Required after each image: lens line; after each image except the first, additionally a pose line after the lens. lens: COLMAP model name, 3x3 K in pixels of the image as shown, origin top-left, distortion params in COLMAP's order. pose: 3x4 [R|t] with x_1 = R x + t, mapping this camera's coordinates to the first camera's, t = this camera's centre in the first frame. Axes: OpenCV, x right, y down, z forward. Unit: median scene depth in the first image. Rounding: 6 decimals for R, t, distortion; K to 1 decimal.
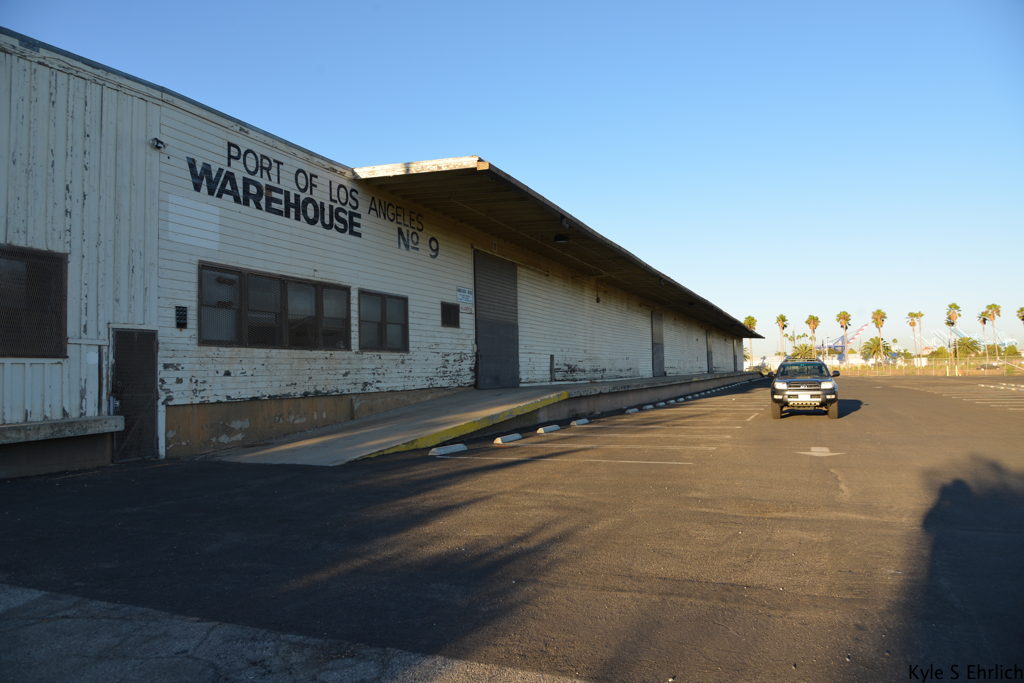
lens RADIAL K [[698.0, 0, 511.3], [0, 698.0, 343.3], [0, 0, 1]] dist [-0.036222, 0.004741]
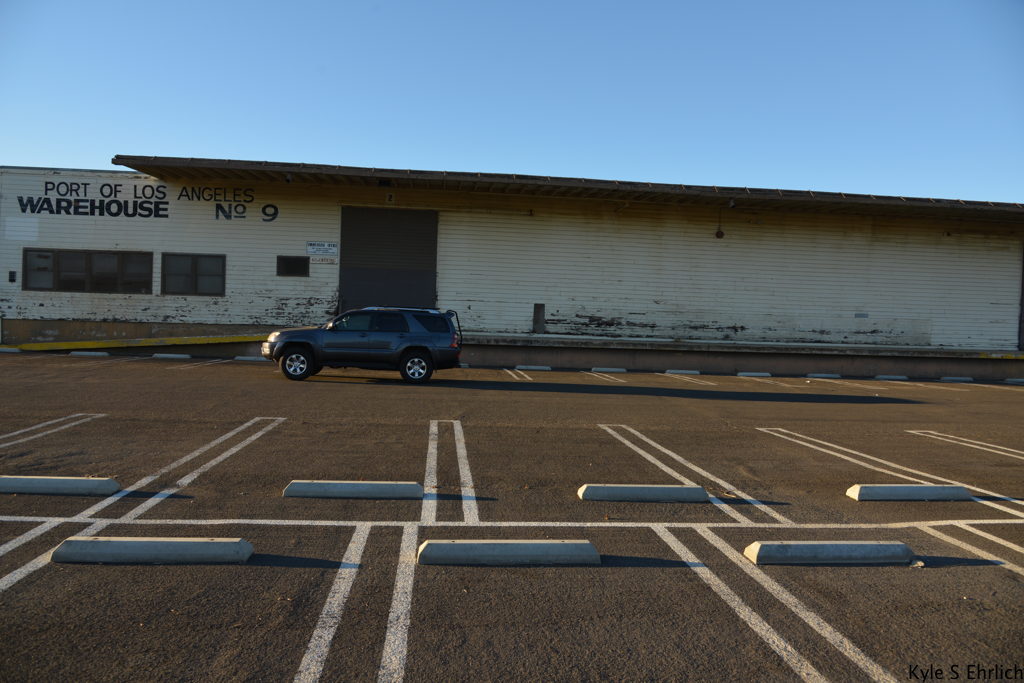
lens RADIAL K [[693.1, 0, 507.7], [0, 693.1, 342.0], [0, 0, 1]] dist [-0.042022, 0.007785]
pose [[0.479234, 0.058310, -0.875748, 1.595189], [-0.004374, 0.997937, 0.064052, 0.016784], [0.877676, -0.026865, 0.478500, 1.049069]]
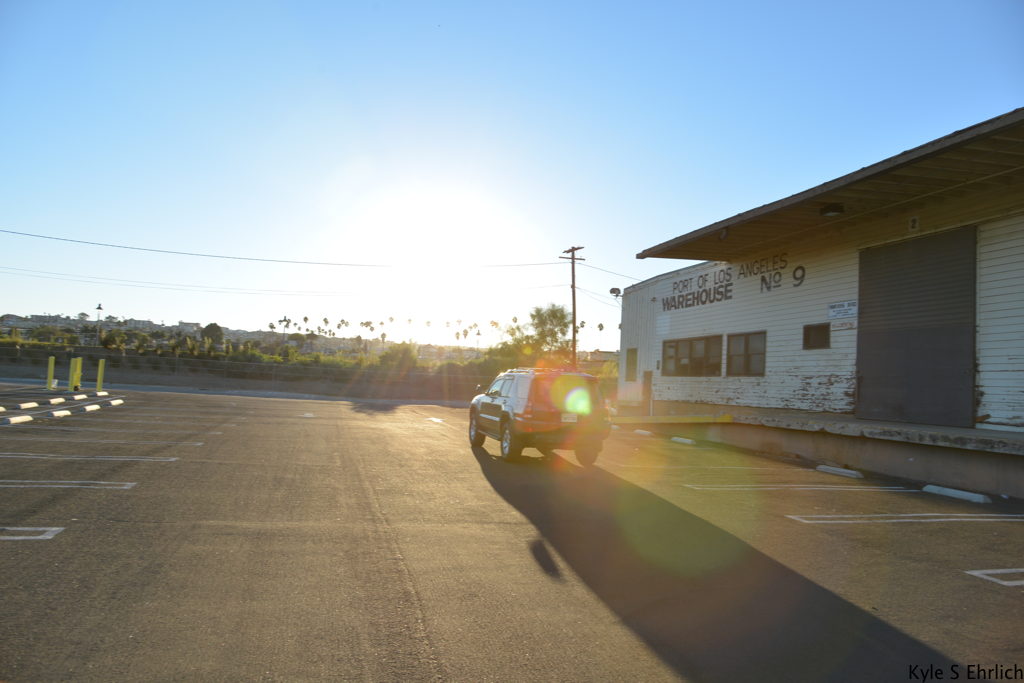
lens RADIAL K [[691.5, 0, 513.3], [0, 691.5, 340.7], [0, 0, 1]] dist [-0.035558, 0.002008]
pose [[-0.780115, -0.059935, -0.622759, 1.165717], [-0.010606, 0.996525, -0.082621, 0.067817], [0.625547, -0.057849, -0.778039, 2.064650]]
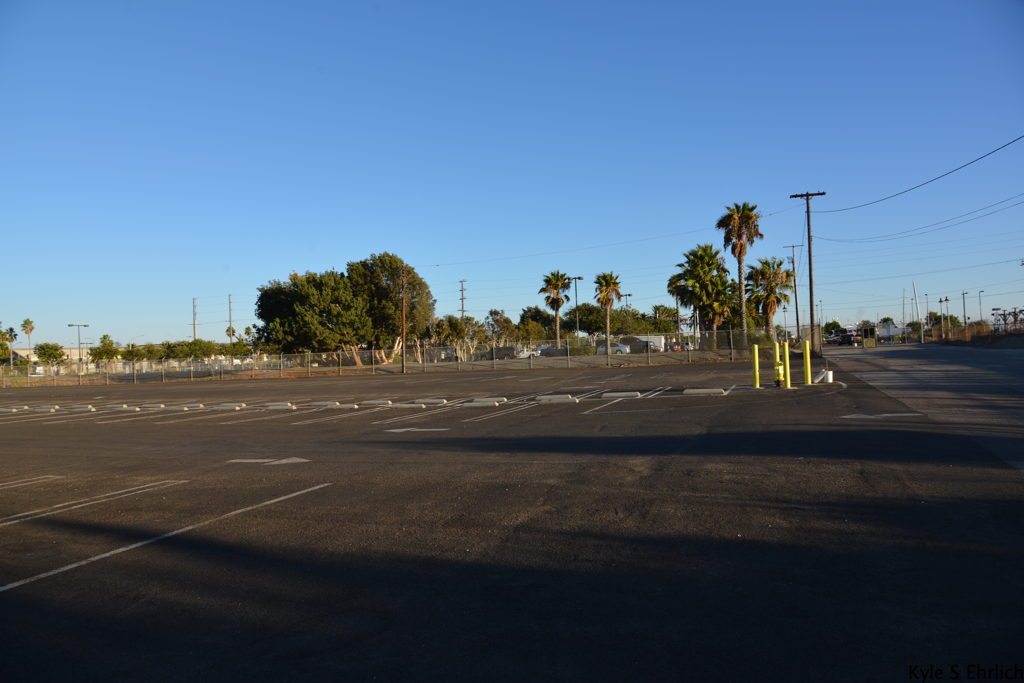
lens RADIAL K [[694.1, 0, 510.4], [0, 694.1, 341.9], [0, 0, 1]] dist [-0.039161, 0.006106]
pose [[-0.022615, 0.033302, 0.999189, -0.377498], [0.001879, 0.999445, -0.033268, 0.020669], [-0.999742, 0.001125, -0.022665, 0.529749]]
